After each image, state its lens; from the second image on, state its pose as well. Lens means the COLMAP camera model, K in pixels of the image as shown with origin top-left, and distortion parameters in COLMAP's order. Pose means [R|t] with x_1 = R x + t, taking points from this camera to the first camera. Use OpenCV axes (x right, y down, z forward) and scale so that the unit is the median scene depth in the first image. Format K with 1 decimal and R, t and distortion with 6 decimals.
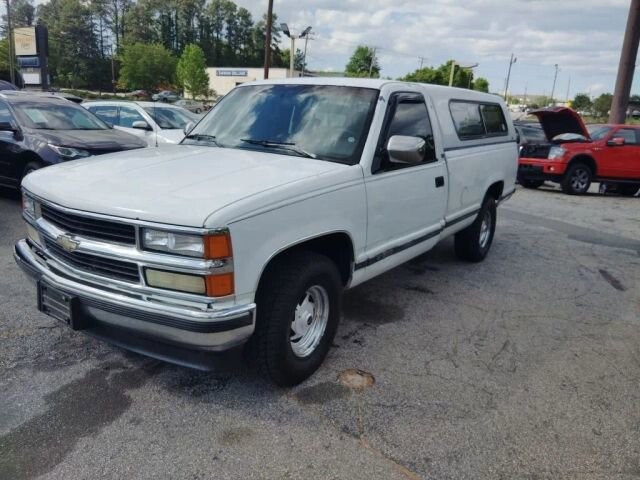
lens RADIAL K [[487.7, 0, 329.3], [0, 487.7, 240.5], [0, 0, 1]] dist [-0.015883, -0.010741]
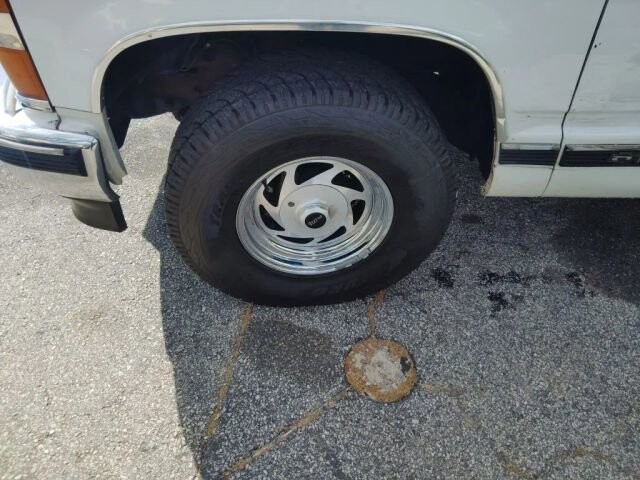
lens RADIAL K [[481.0, 0, 320.9], [0, 481.0, 240.2], [0, 0, 1]] dist [0.080560, -0.140475]
pose [[0.600432, 0.535854, -0.593584, 0.227967], [-0.211871, 0.822353, 0.528059, -0.059334], [0.771098, -0.191300, 0.607299, 0.661008]]
